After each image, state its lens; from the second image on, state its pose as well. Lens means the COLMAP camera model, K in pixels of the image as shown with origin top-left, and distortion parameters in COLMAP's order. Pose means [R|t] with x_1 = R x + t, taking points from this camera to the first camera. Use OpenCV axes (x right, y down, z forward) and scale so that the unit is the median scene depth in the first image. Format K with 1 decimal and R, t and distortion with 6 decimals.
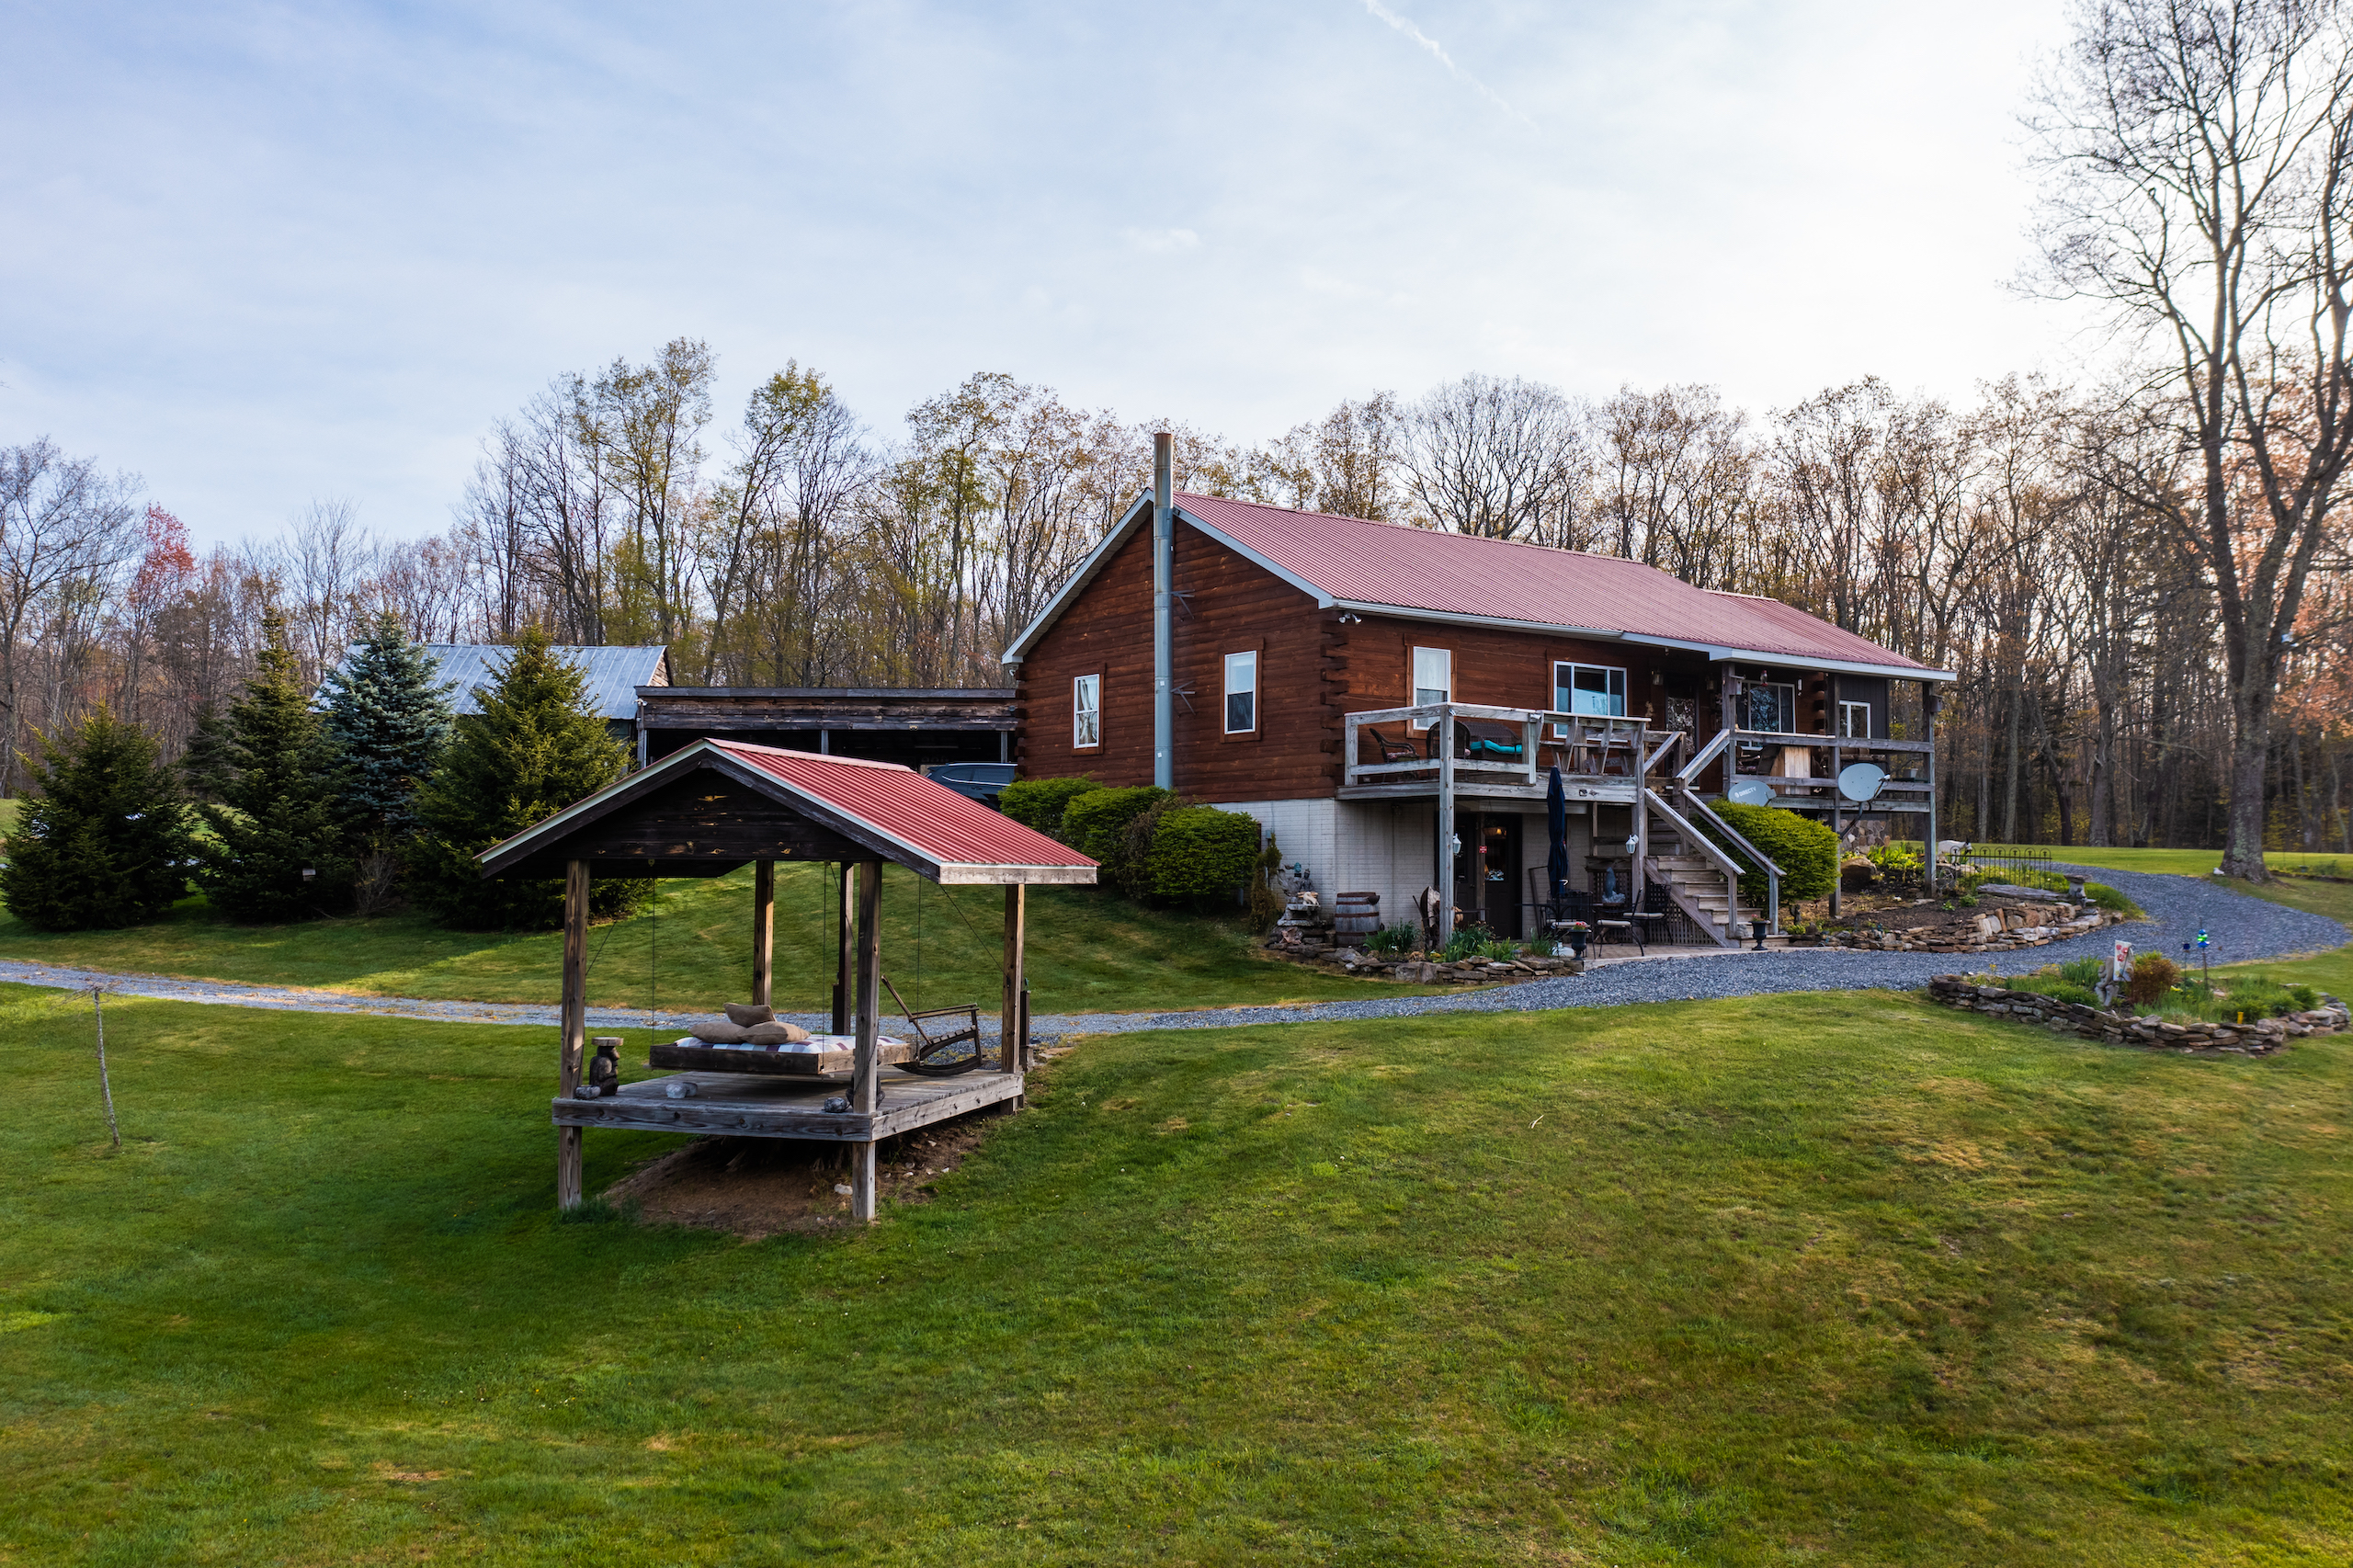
lens RADIAL K [[1850.5, 0, 1176.5], [0, 1850.5, 784.0], [0, 0, 1]] dist [-0.012966, -0.003917]
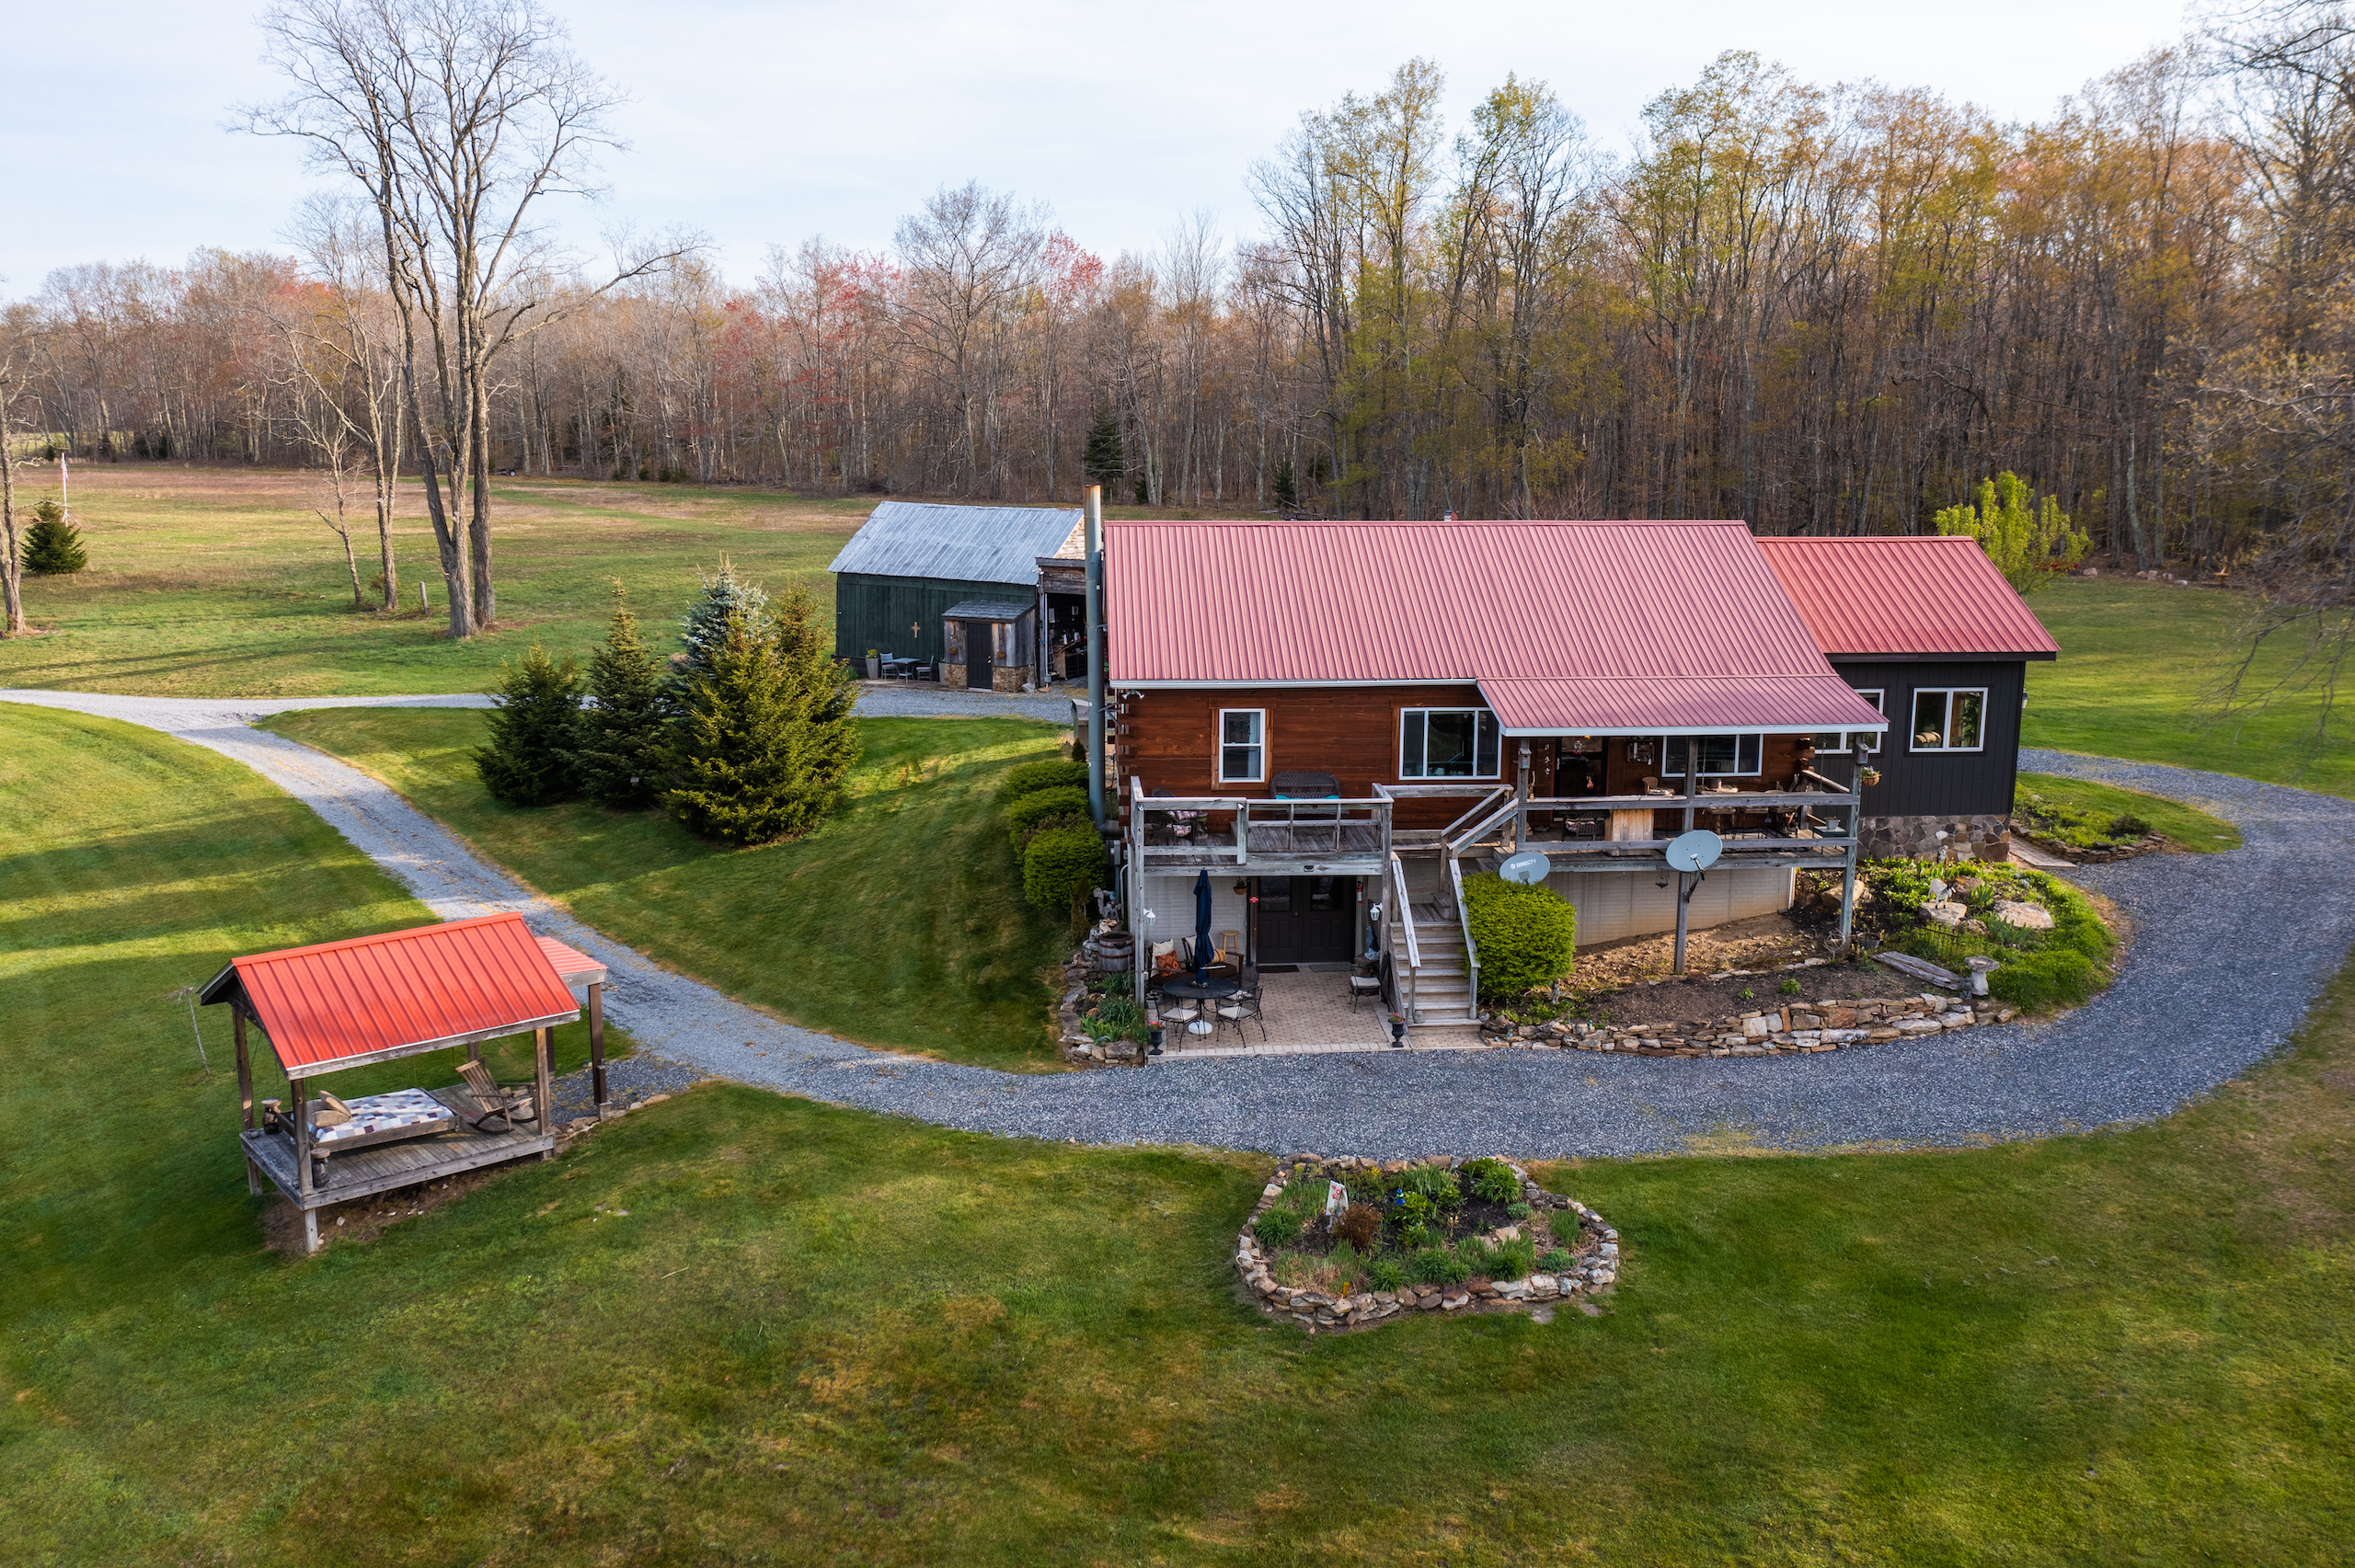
lens RADIAL K [[1851.8, 0, 1177.5], [0, 1851.8, 784.0], [0, 0, 1]] dist [-0.012966, -0.003917]
pose [[0.840648, 0.096284, -0.532954, 0.660084], [0.027710, 0.975134, 0.219877, -0.258414], [0.540872, -0.199608, 0.817077, 0.065421]]
